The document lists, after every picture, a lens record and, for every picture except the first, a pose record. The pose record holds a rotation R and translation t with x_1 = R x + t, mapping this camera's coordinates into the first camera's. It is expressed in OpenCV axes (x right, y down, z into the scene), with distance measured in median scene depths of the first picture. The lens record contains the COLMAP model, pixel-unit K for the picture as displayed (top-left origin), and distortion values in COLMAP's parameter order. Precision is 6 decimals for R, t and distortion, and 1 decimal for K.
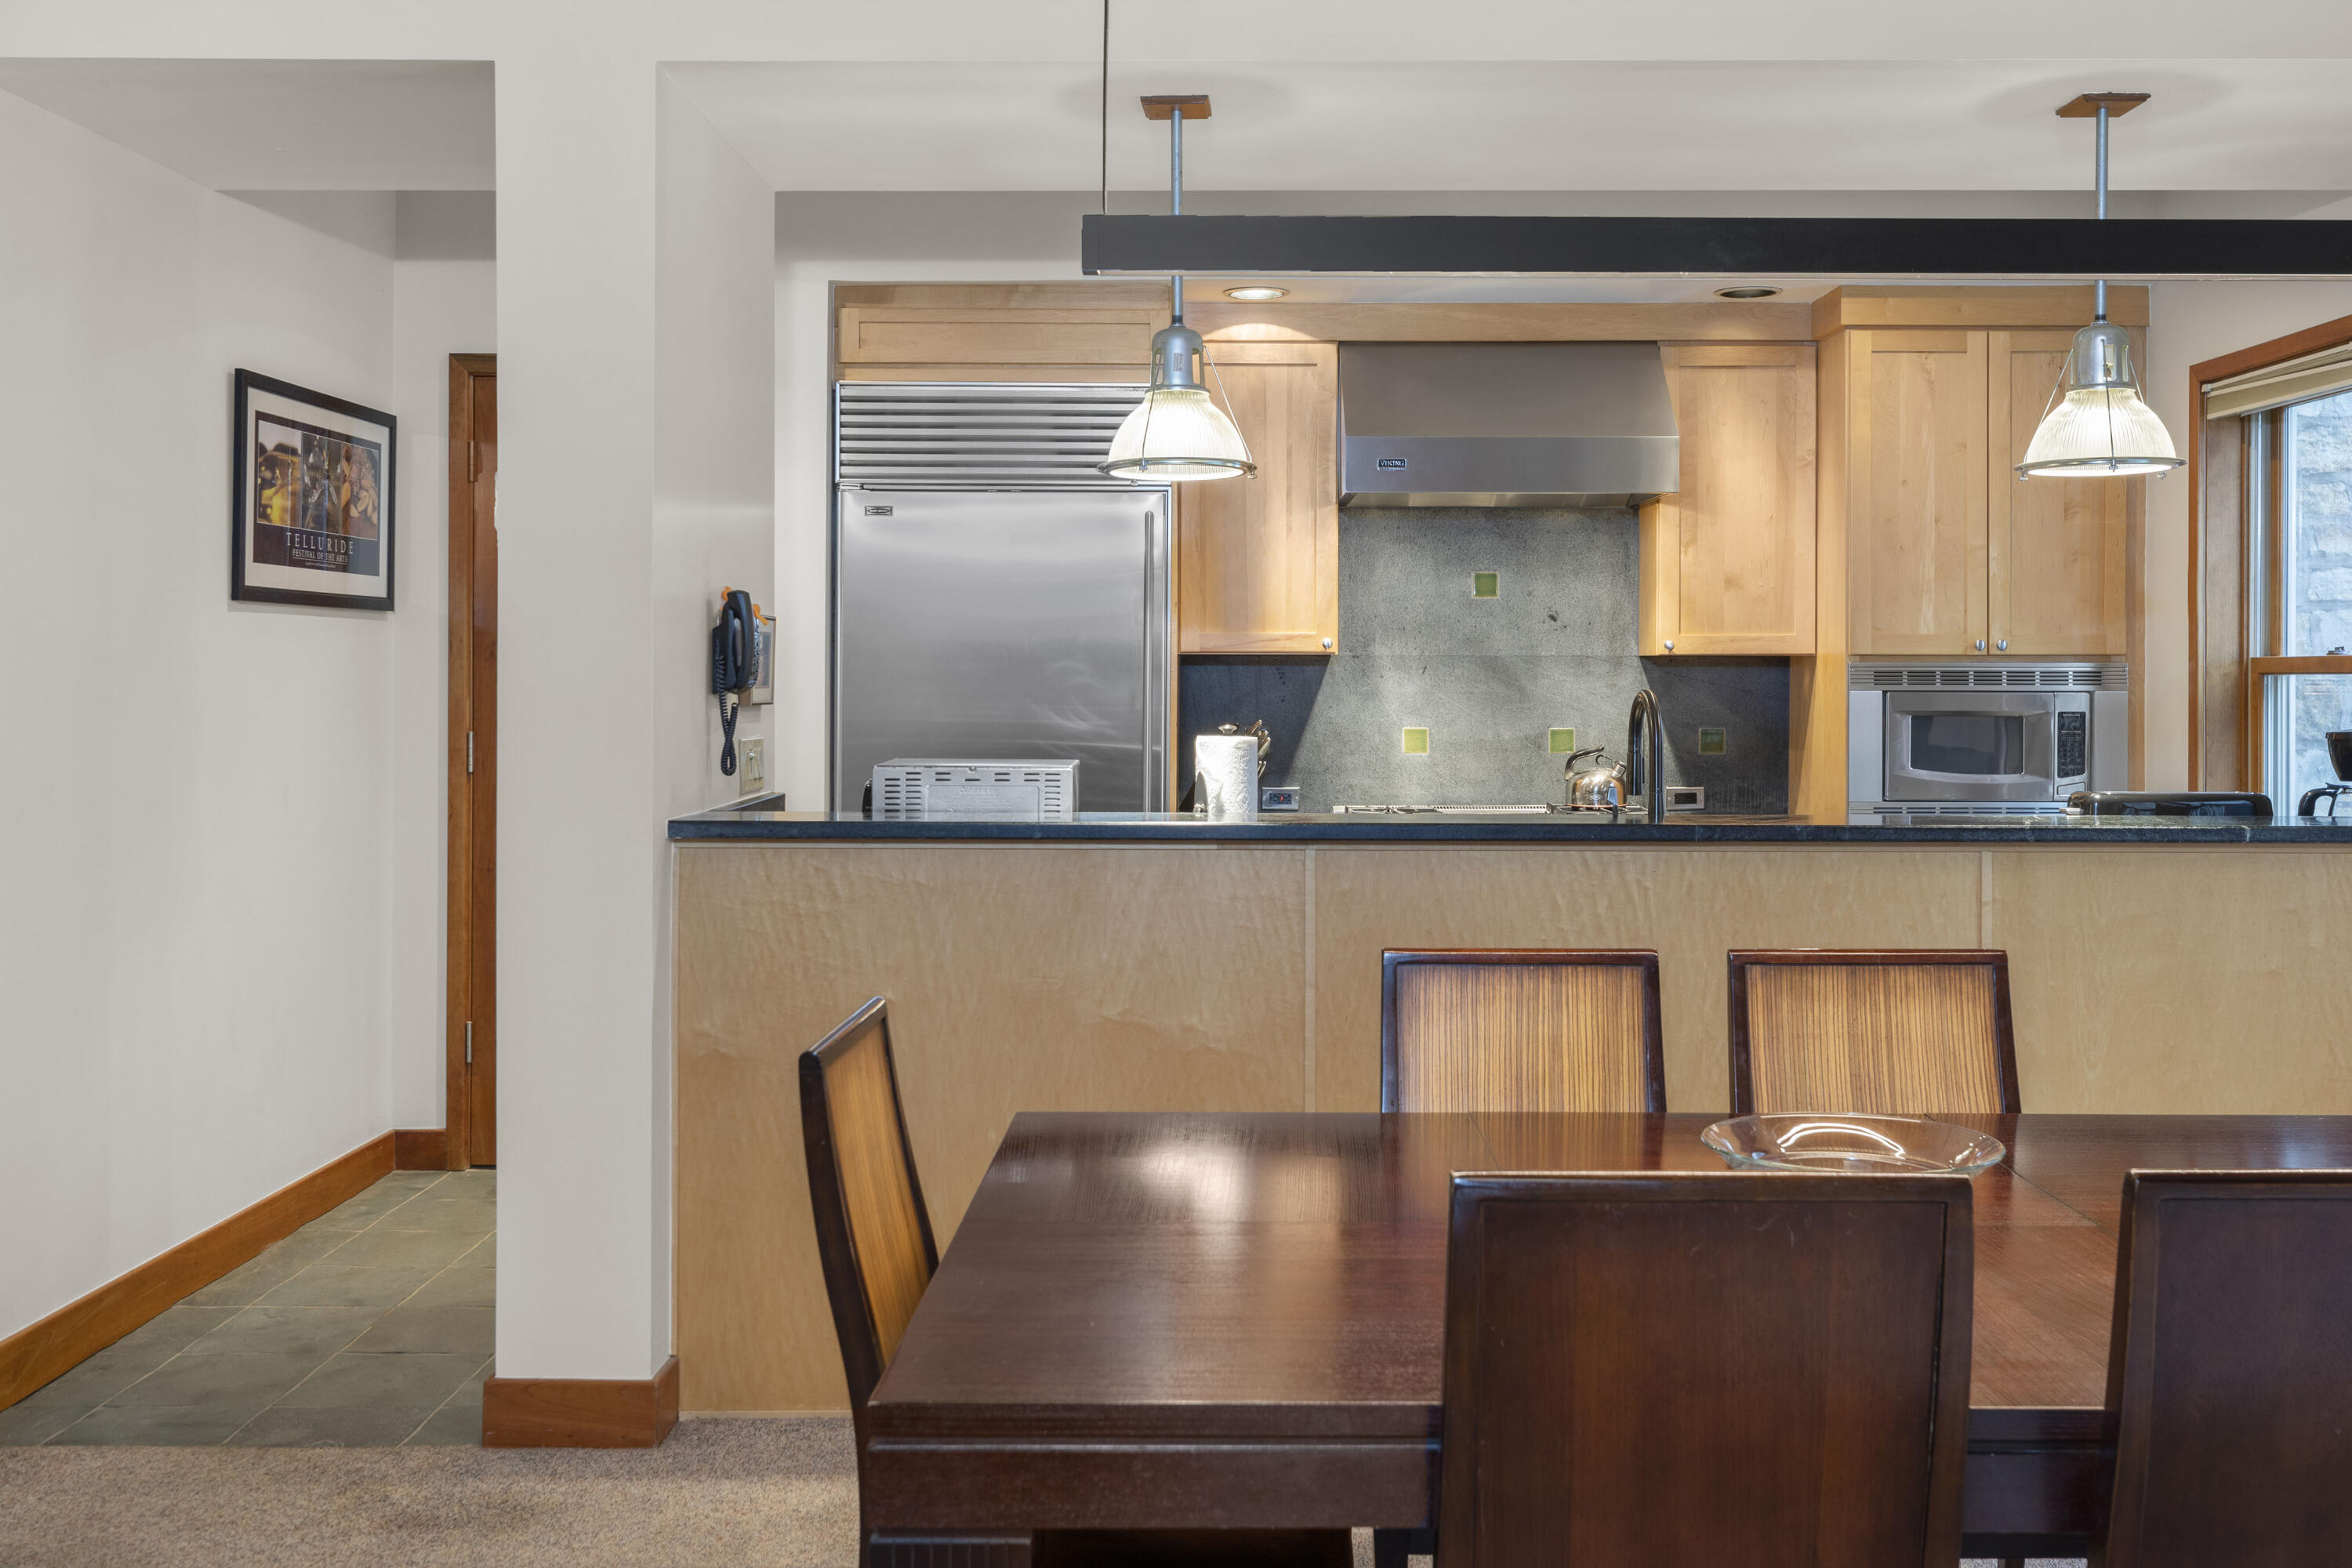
lens RADIAL K [[2245.2, 0, 1190.0], [0, 2245.2, 679.3], [0, 0, 1]] dist [-0.003040, 0.000000]
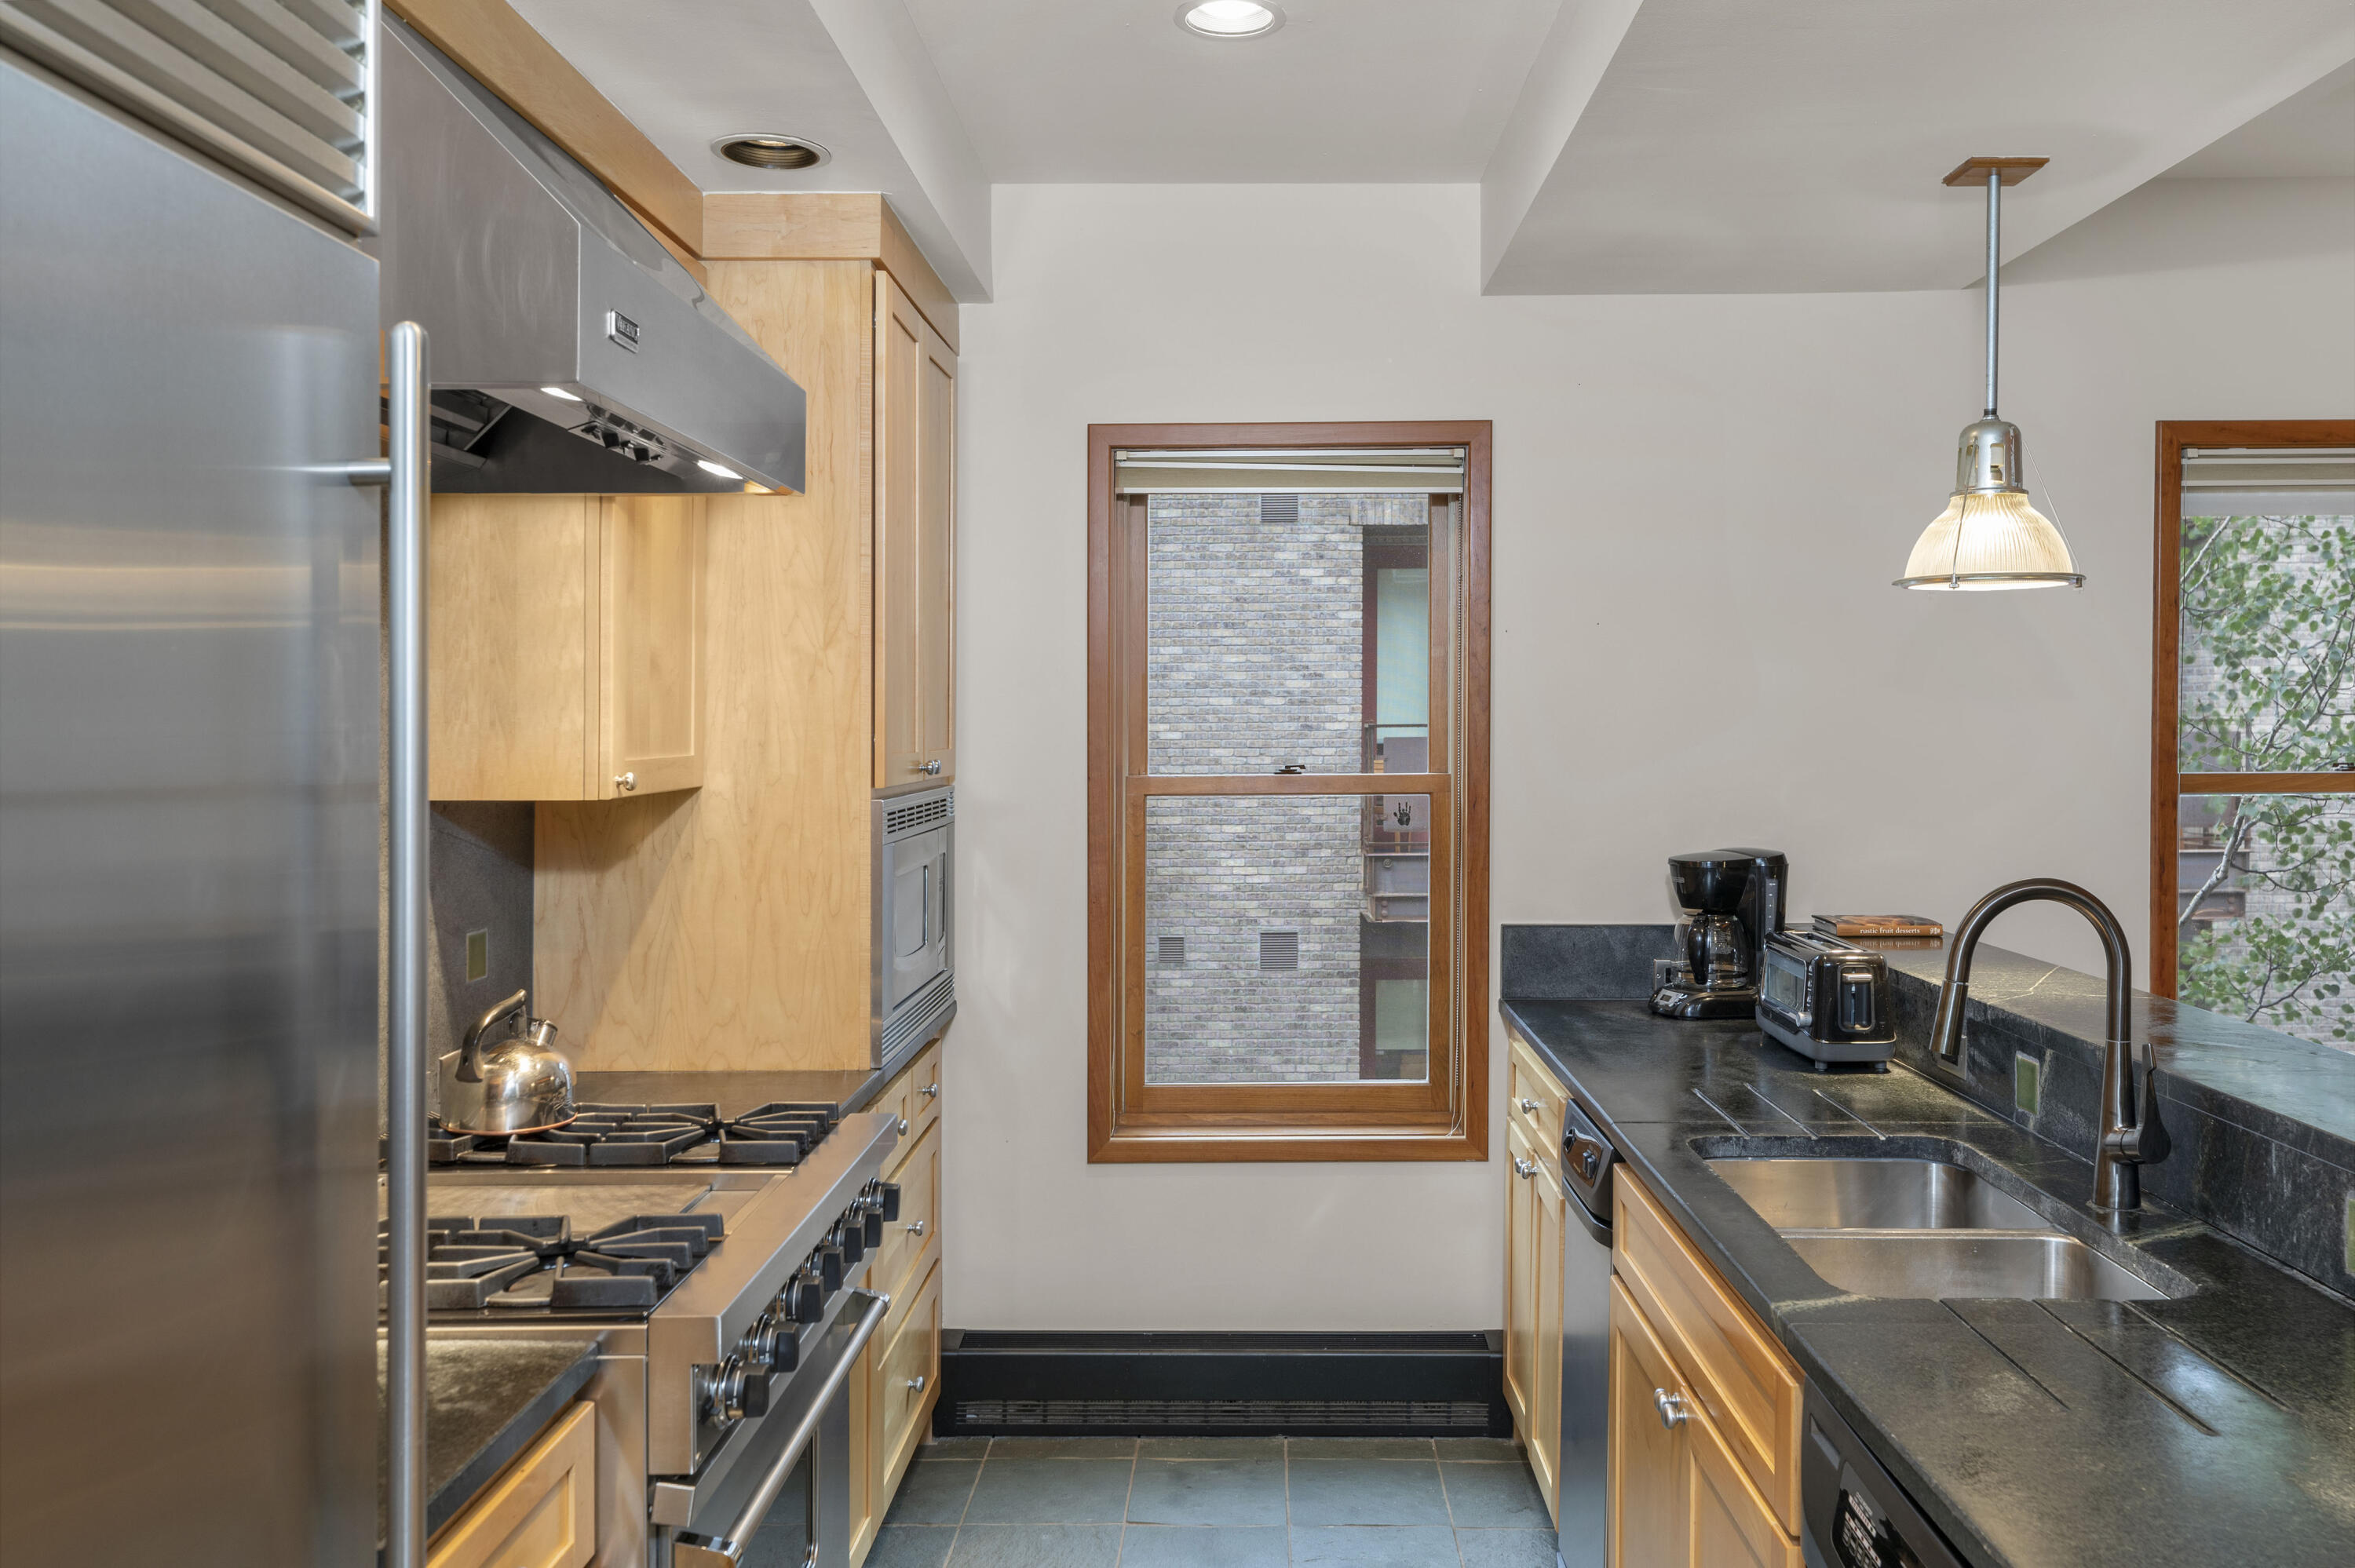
lens RADIAL K [[1887.1, 0, 1212.1], [0, 1887.1, 730.9], [0, 0, 1]] dist [-0.004894, -0.001626]
pose [[0.008170, -0.007775, 0.999936, -0.233777], [0.007338, 0.999943, 0.007716, -0.030810], [-0.999940, 0.007274, 0.008227, 0.901329]]
